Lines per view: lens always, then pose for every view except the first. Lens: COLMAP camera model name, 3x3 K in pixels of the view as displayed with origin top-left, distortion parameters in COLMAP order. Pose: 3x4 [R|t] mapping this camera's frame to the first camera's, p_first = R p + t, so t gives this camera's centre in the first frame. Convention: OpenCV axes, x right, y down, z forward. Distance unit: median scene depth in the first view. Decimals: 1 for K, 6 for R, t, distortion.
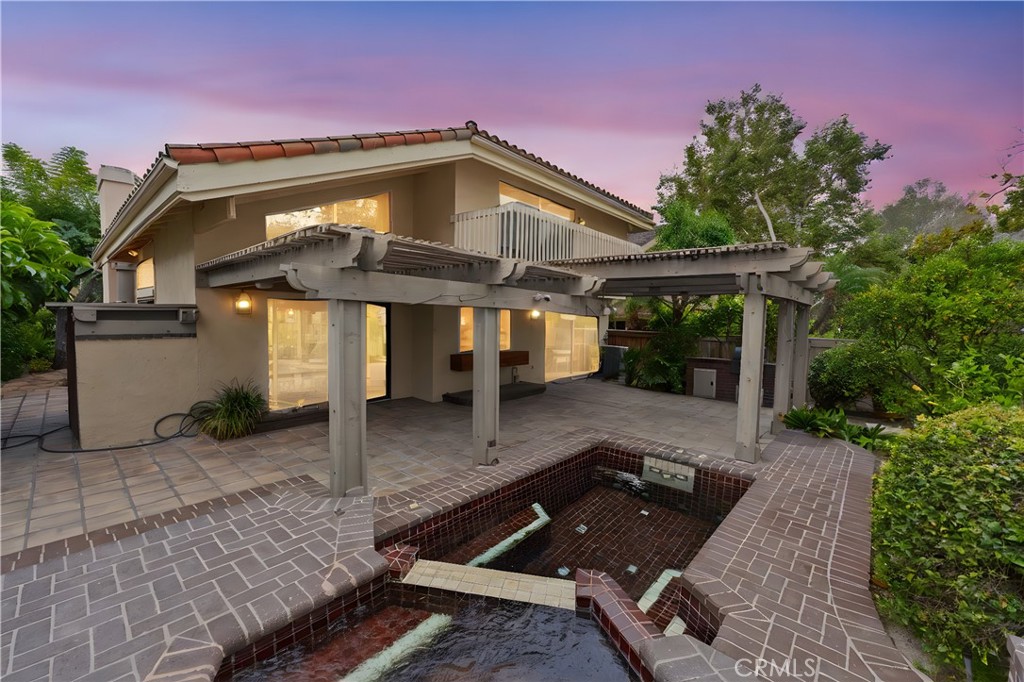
lens RADIAL K [[405.3, 0, 512.2], [0, 405.3, 338.4], [0, 0, 1]] dist [-0.000585, 0.000003]
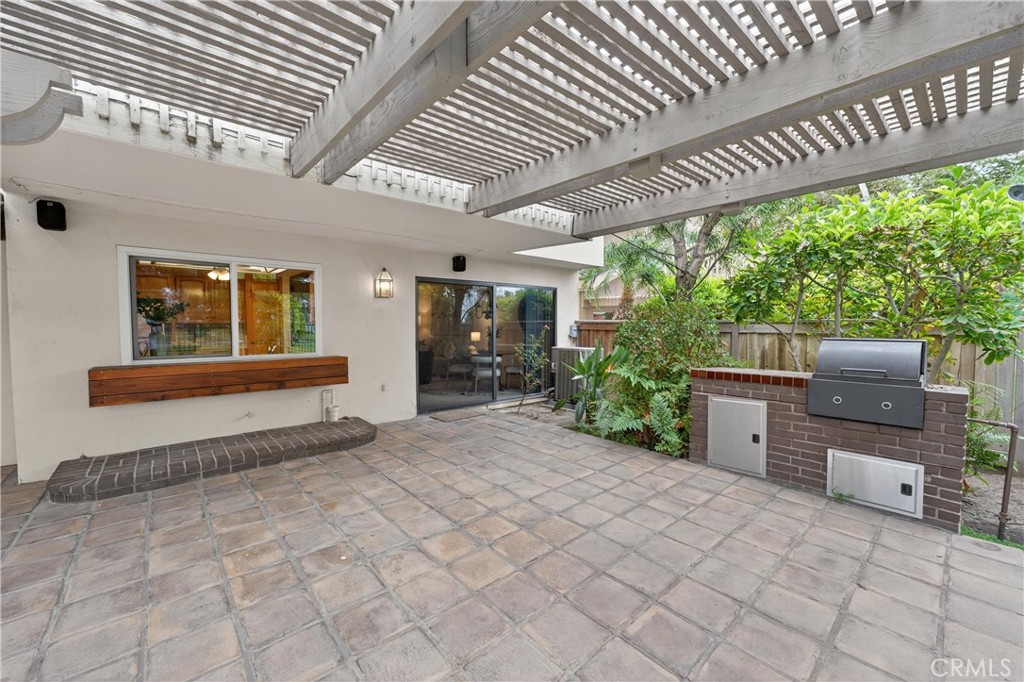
lens RADIAL K [[406.9, 0, 506.8], [0, 406.9, 342.3], [0, 0, 1]] dist [-0.000054, -0.000004]
pose [[0.990971, -0.006496, -0.133917, 0.297509], [0.003656, 0.999763, -0.021441, 0.028423], [0.134025, 0.020757, 0.990761, 0.560087]]
